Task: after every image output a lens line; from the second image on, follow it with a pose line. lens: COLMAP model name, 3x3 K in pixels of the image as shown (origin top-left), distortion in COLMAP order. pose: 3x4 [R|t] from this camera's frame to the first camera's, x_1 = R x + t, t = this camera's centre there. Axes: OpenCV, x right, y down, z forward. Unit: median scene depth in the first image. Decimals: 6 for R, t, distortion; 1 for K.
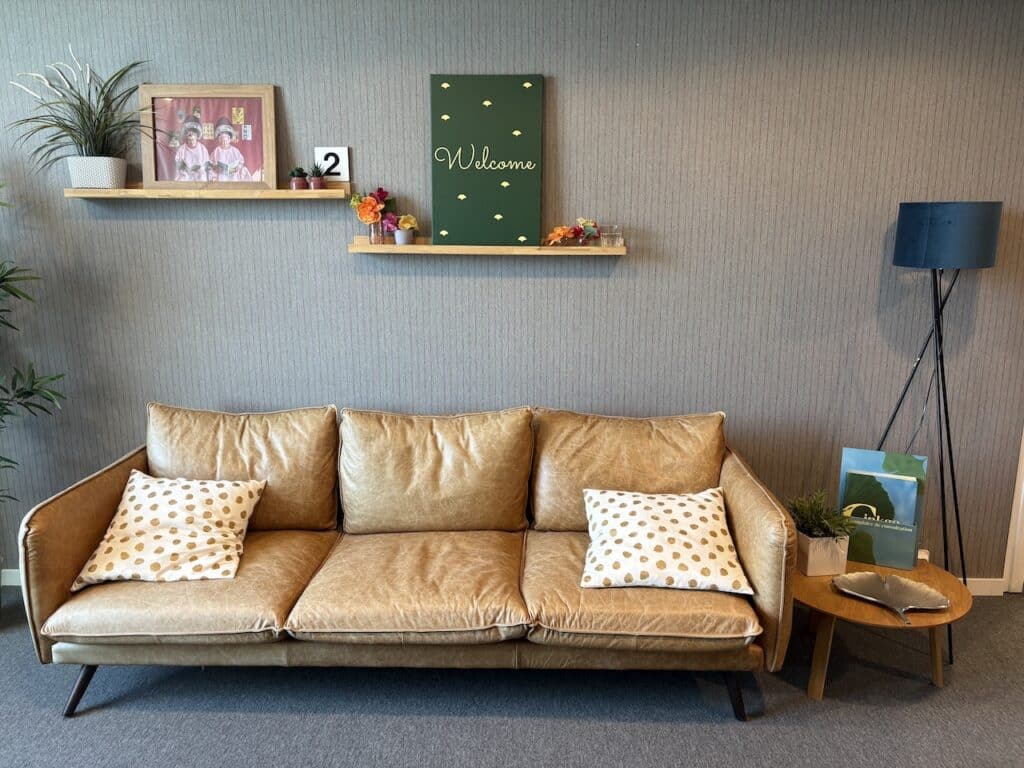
lens RADIAL K [[782.3, 0, 508.7], [0, 782.3, 378.5], [0, 0, 1]] dist [0.050096, -0.052627]
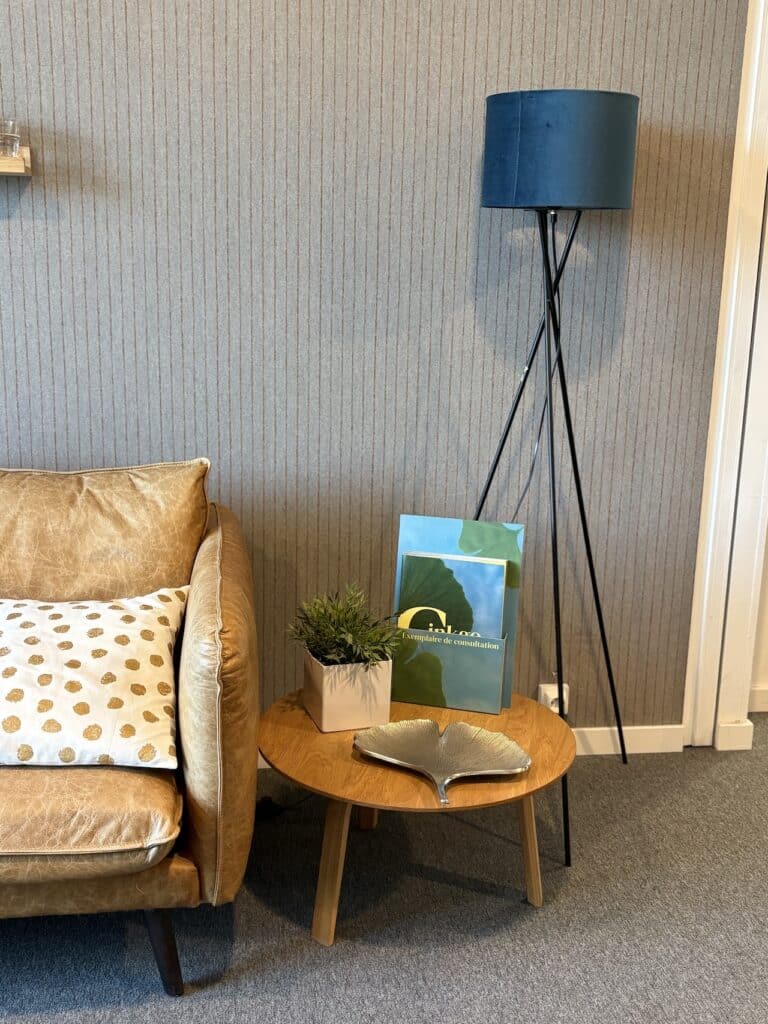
lens RADIAL K [[1126.7, 0, 384.0], [0, 1126.7, 512.0], [0, 0, 1]] dist [0.034186, 0.000000]
pose [[0.984248, -0.012798, 0.176330, 0.259610], [0.008442, 0.999641, 0.025431, 0.063368], [-0.176592, -0.023542, 0.984003, 0.168503]]
